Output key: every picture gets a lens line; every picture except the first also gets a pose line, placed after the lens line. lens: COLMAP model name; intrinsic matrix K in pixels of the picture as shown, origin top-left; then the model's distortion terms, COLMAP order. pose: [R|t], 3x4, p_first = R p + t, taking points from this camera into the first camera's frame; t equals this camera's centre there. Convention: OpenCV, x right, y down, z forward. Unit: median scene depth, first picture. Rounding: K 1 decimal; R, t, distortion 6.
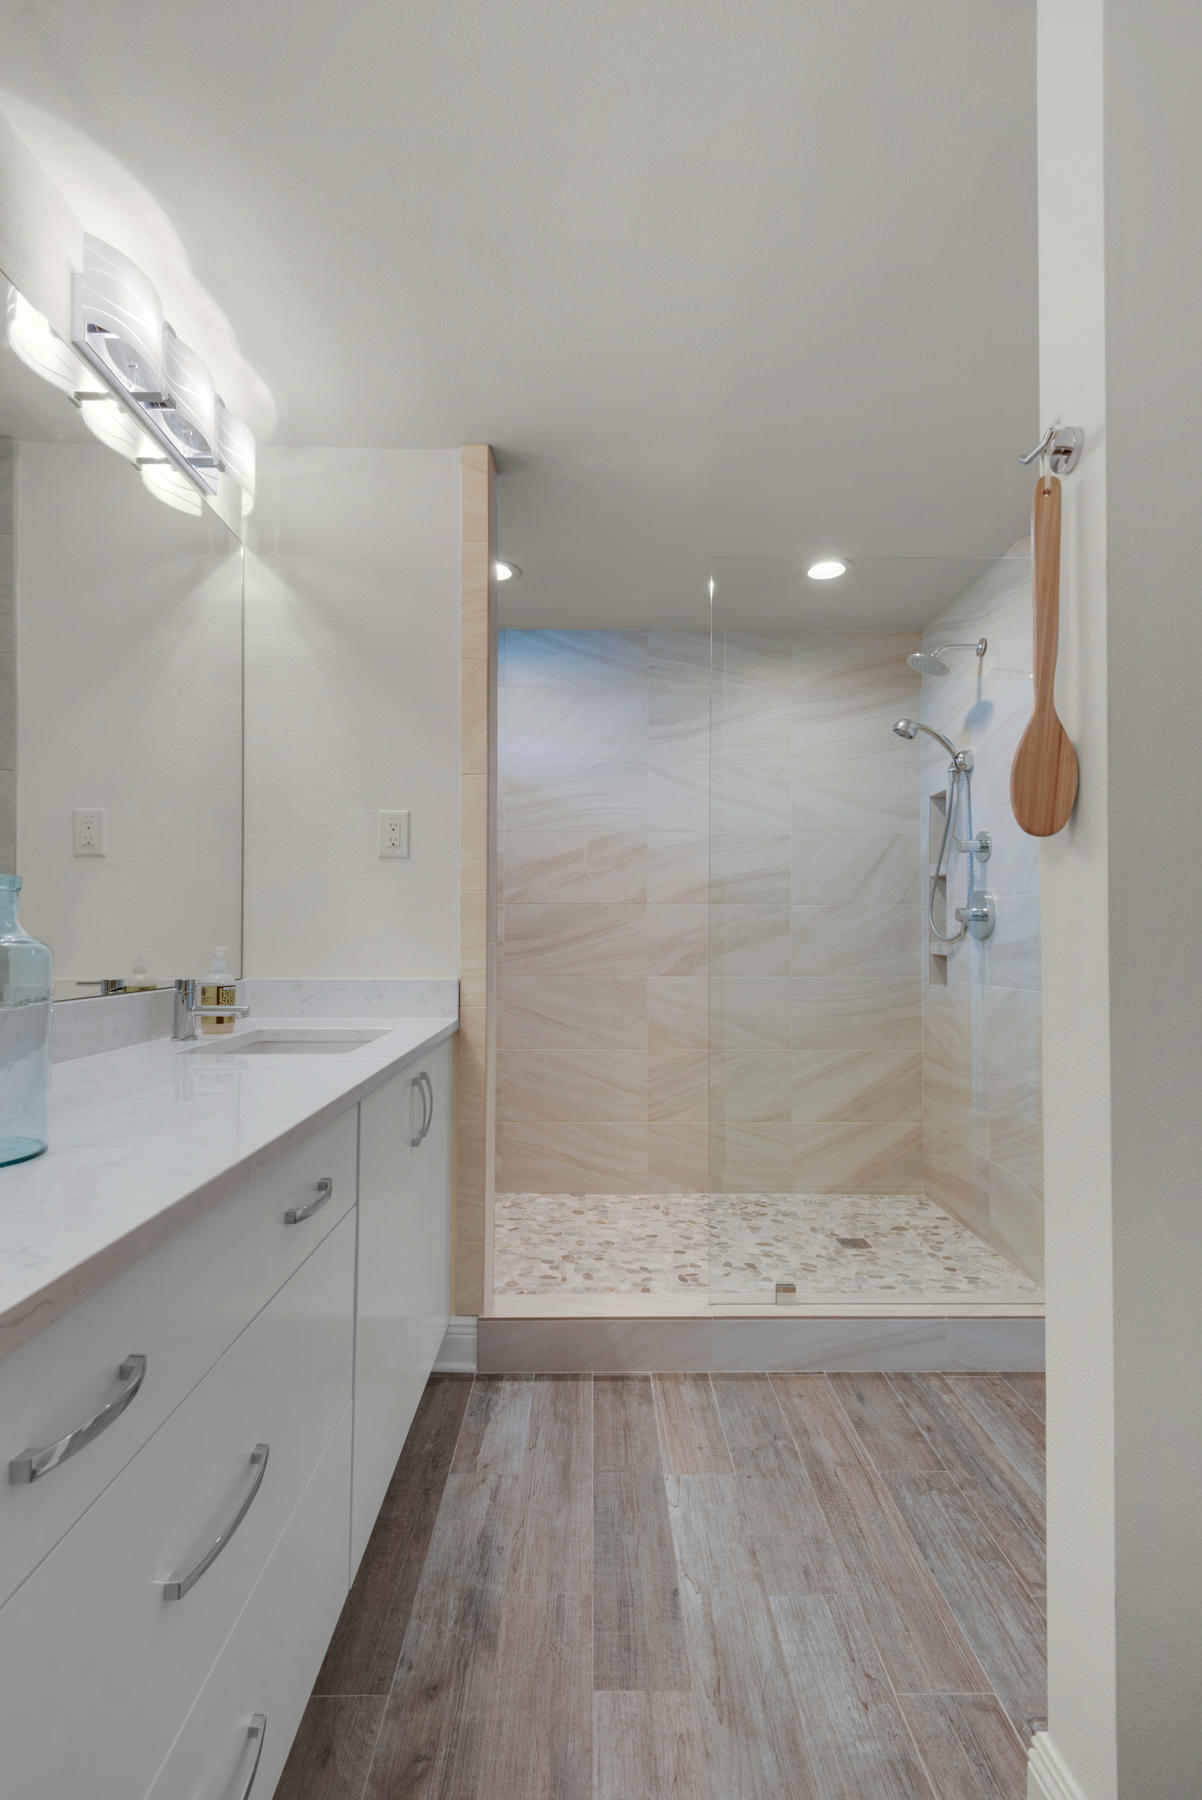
lens RADIAL K [[827.1, 0, 604.4], [0, 827.1, 918.5], [0, 0, 1]] dist [0.020916, -0.010754]
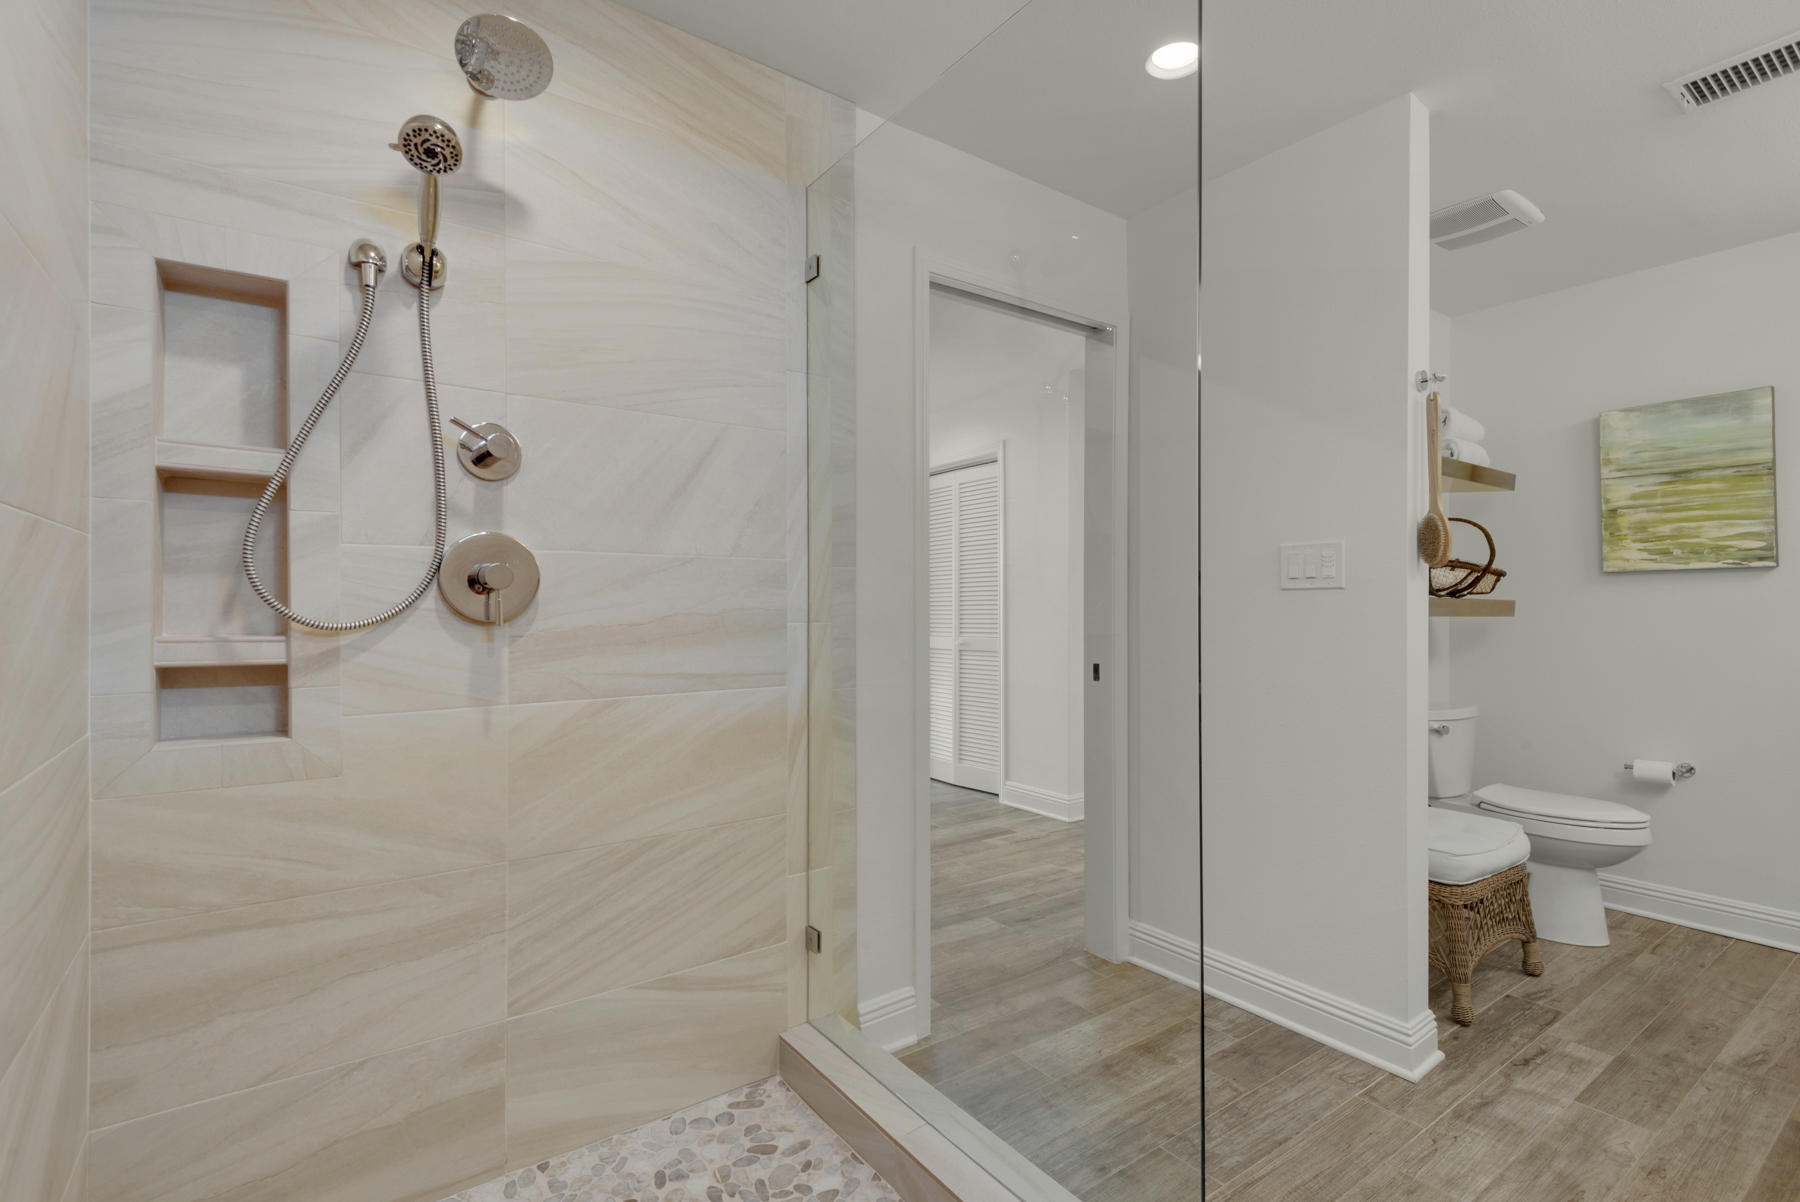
lens RADIAL K [[827.1, 0, 897.0], [0, 827.1, 604.1], [0, 0, 1]] dist [0.020916, -0.010754]
pose [[-0.562309, -0.015496, 0.826782, -0.193799], [-0.022291, 0.999745, 0.003577, 0.006040], [-0.826626, -0.016418, -0.562511, 1.511469]]
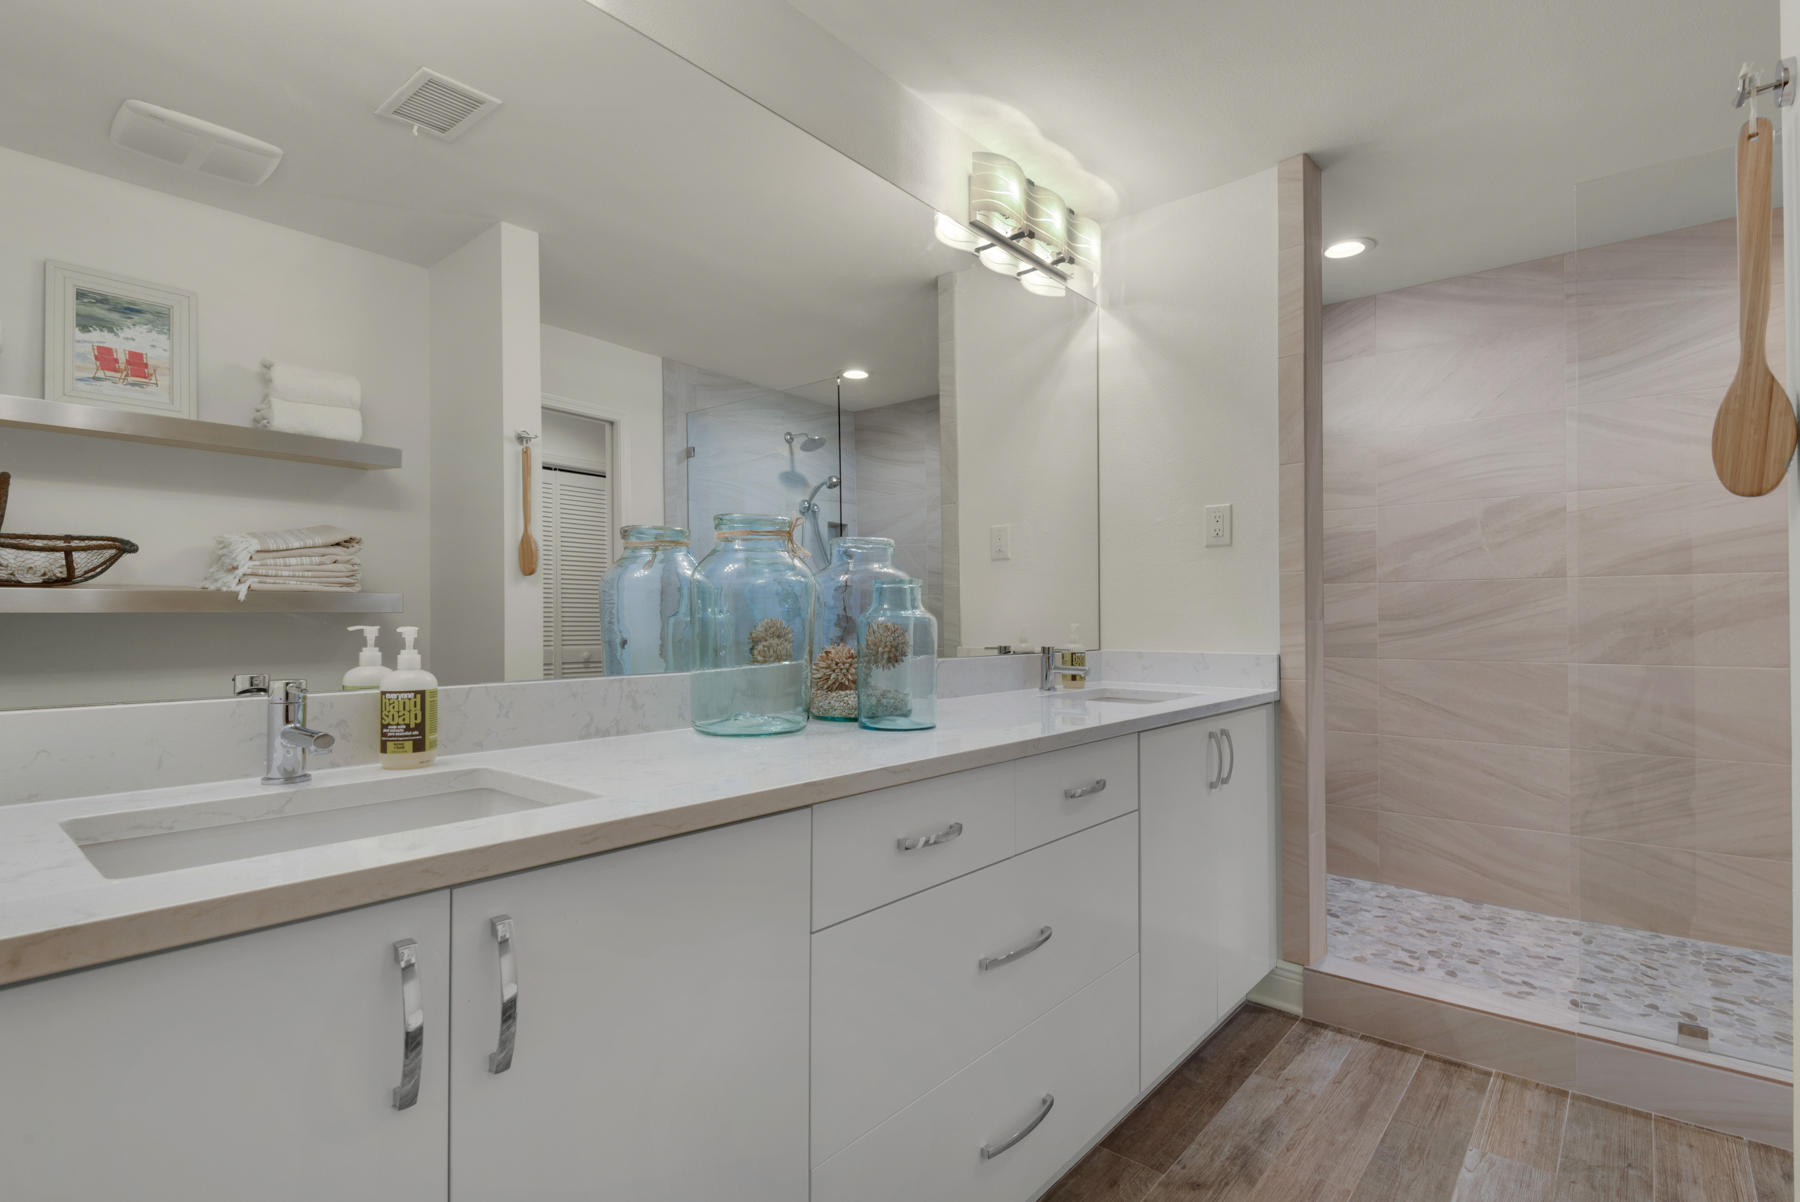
lens RADIAL K [[858.9, 0, 901.3], [0, 858.9, 600.6], [0, 0, 1]] dist [0.001283, -0.005602]
pose [[0.748418, -0.020611, -0.662907, 0.205570], [0.017506, 0.999783, -0.011321, 0.007310], [0.662996, -0.003132, 0.748616, -0.179605]]
